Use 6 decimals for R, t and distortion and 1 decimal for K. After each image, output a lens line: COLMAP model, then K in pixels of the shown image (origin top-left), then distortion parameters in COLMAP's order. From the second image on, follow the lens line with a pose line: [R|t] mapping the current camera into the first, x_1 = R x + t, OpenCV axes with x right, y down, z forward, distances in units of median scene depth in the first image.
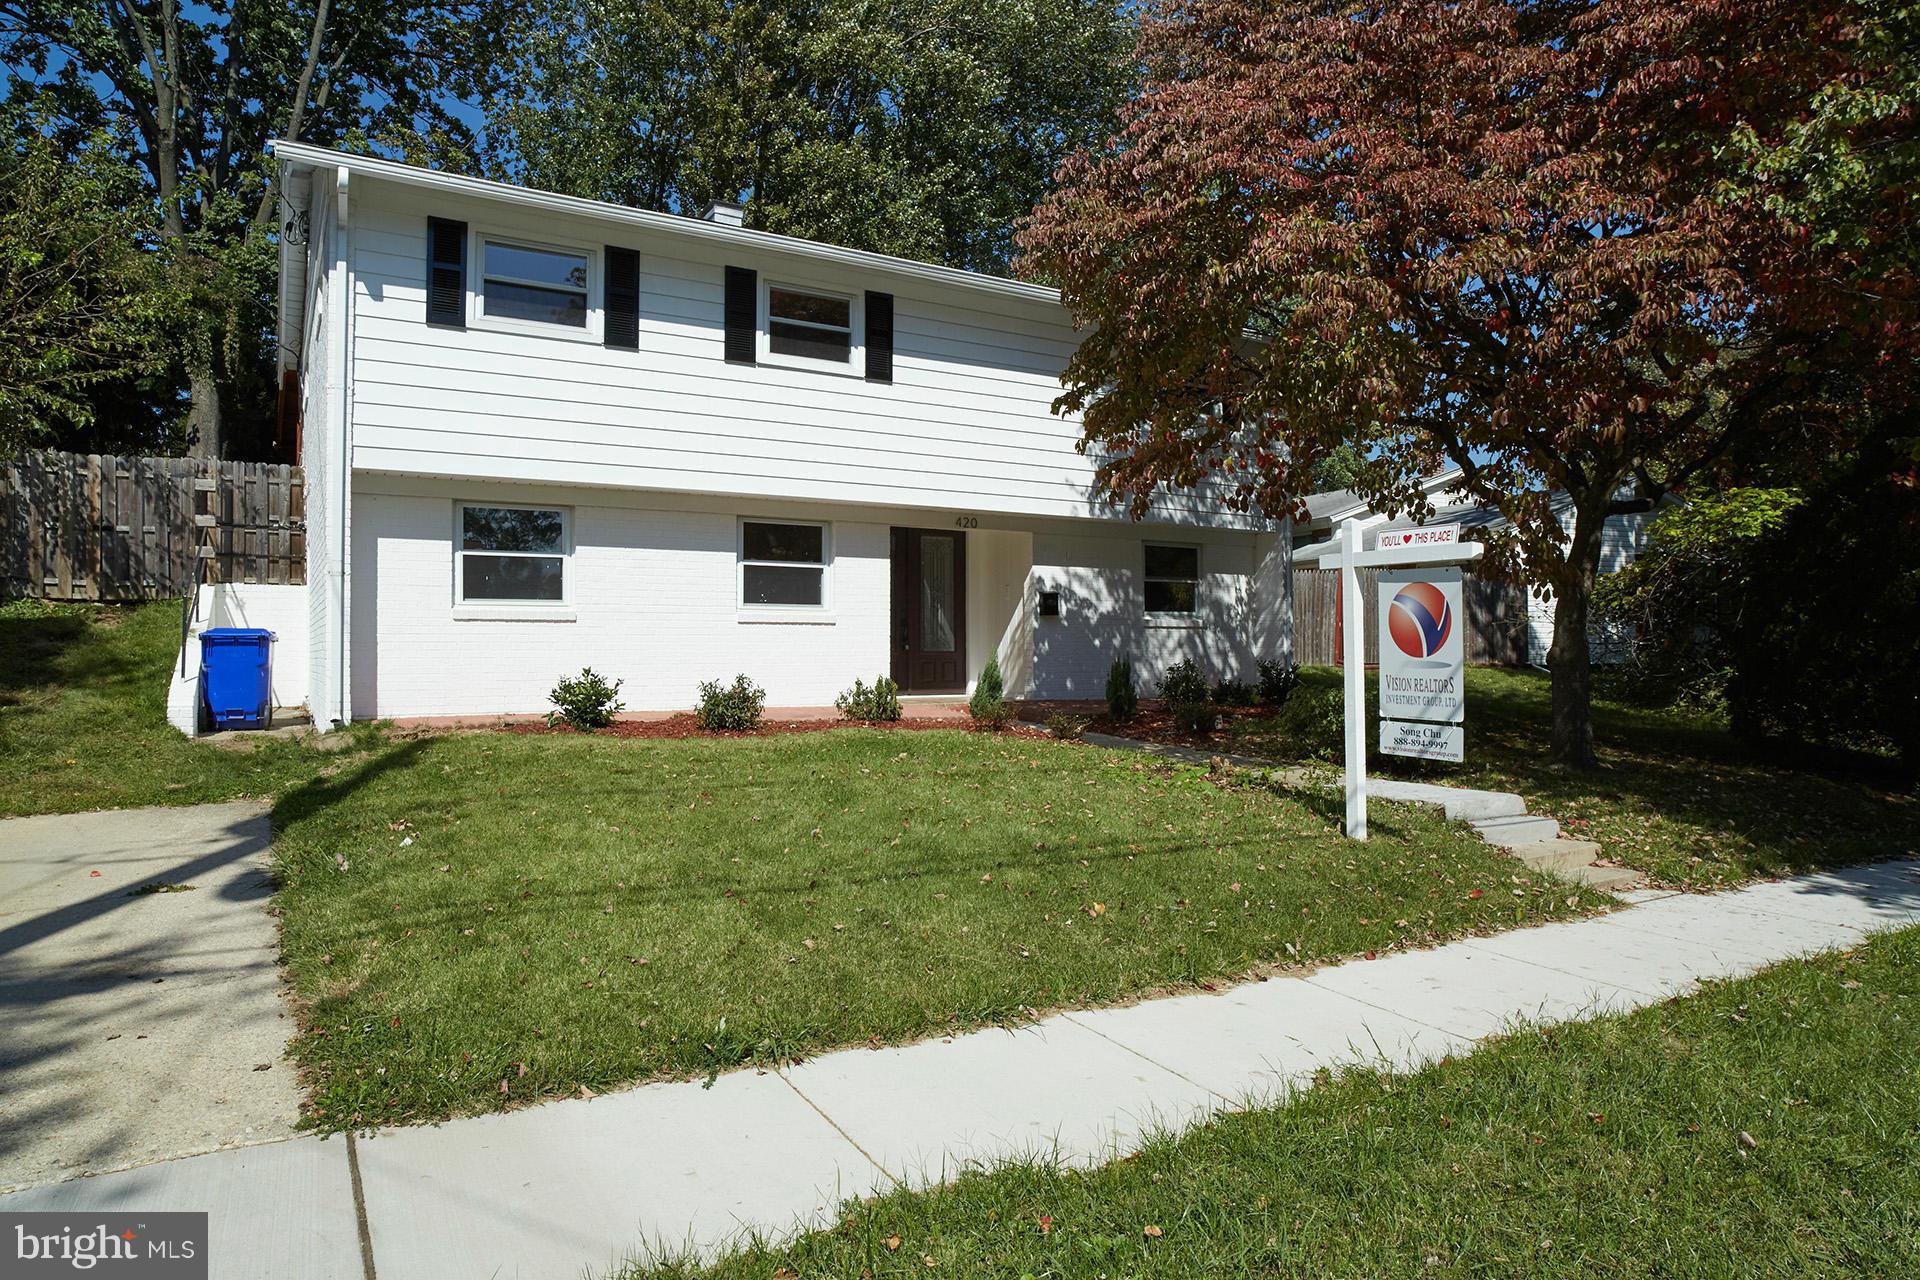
lens RADIAL K [[1156.2, 0, 954.3], [0, 1156.2, 634.1], [0, 0, 1]] dist [-0.090869, 0.078676]
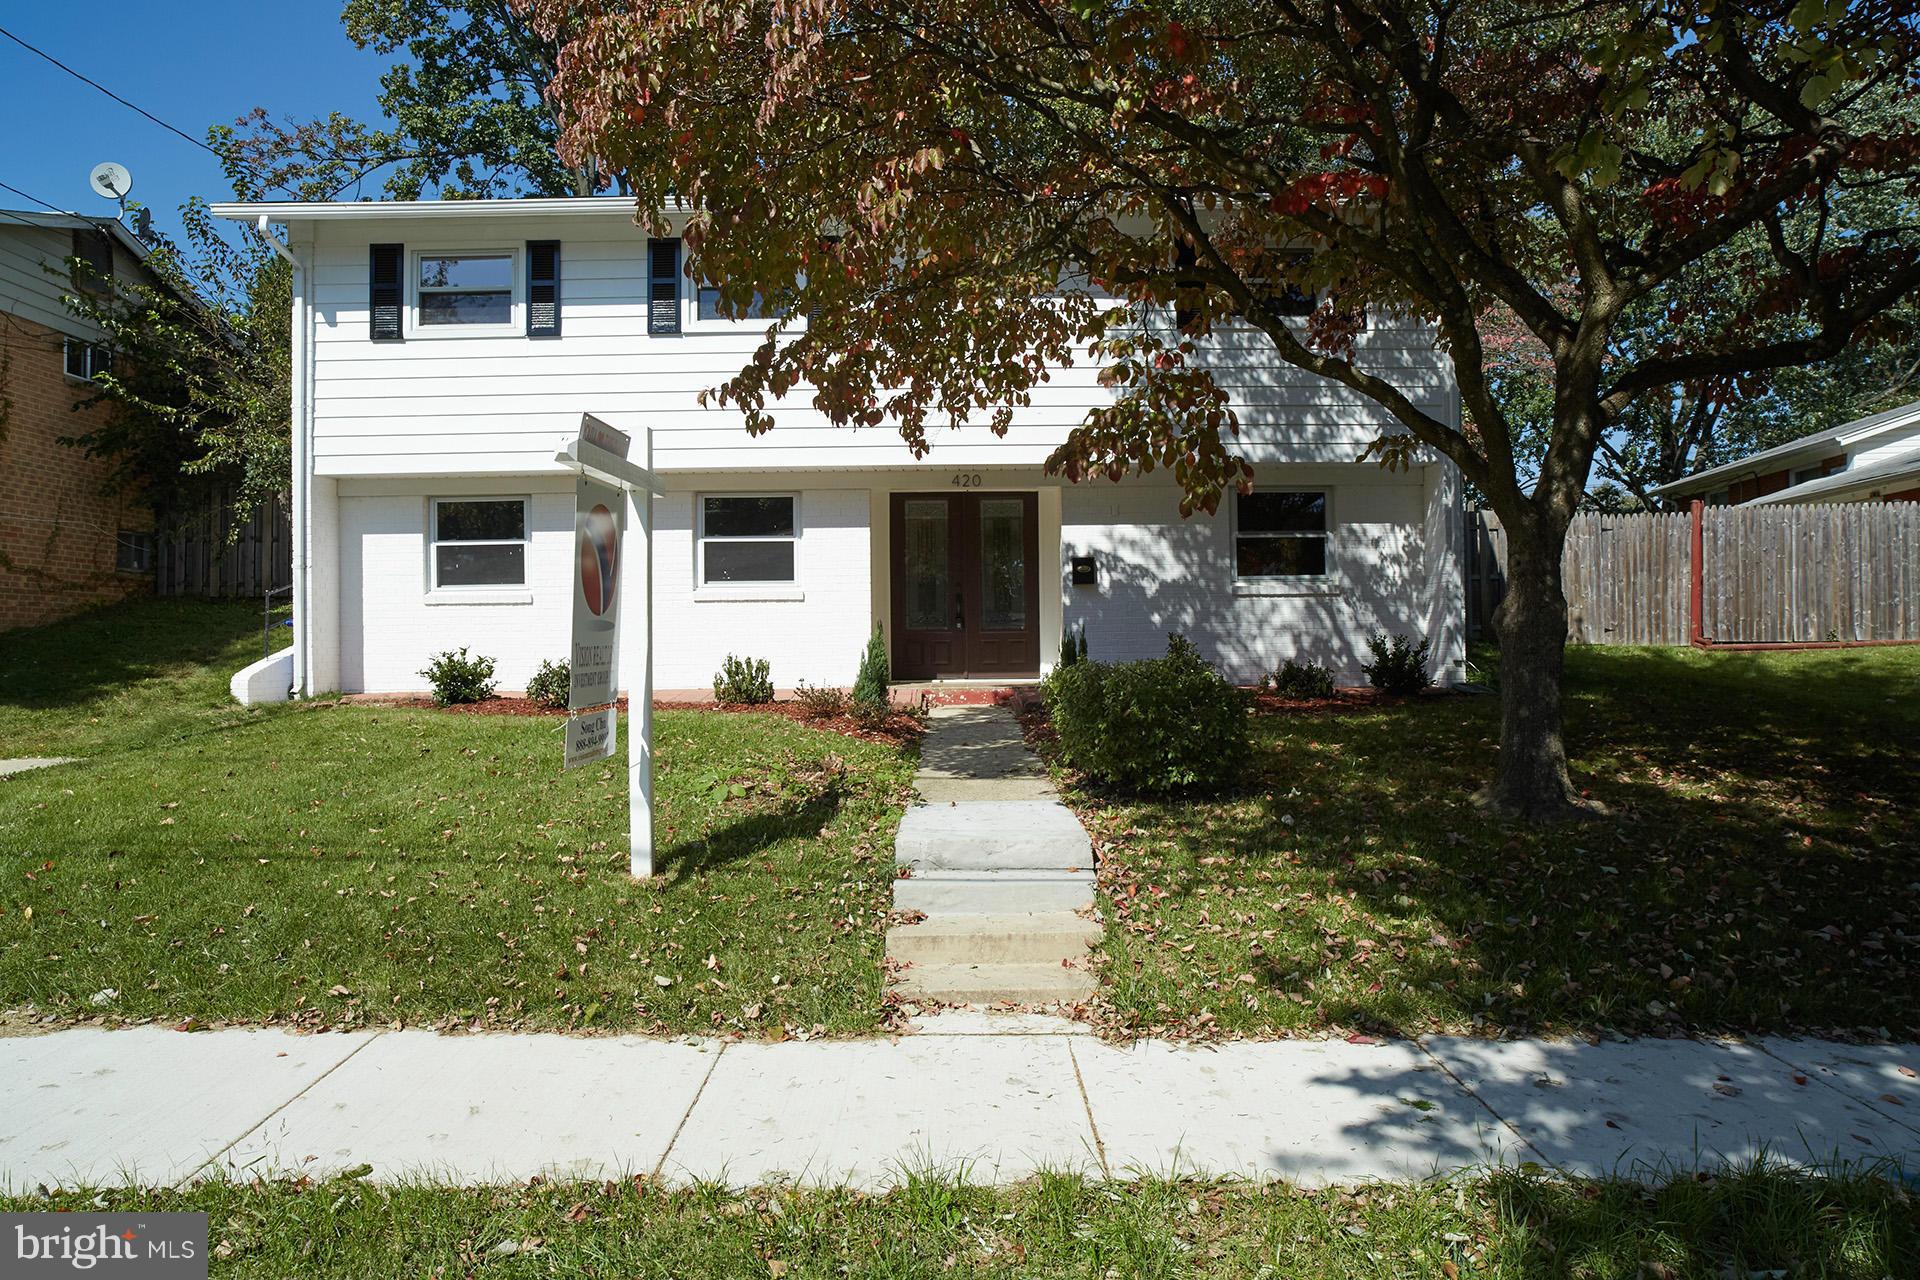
lens RADIAL K [[1124.5, 0, 965.8], [0, 1124.5, 627.2], [0, 0, 1]] dist [-0.041119, 0.000442]
pose [[0.851718, -0.004558, -0.523981, 0.550265], [0.012953, 0.999840, 0.012358, 0.002535], [0.523841, -0.017312, 0.851640, 0.336943]]
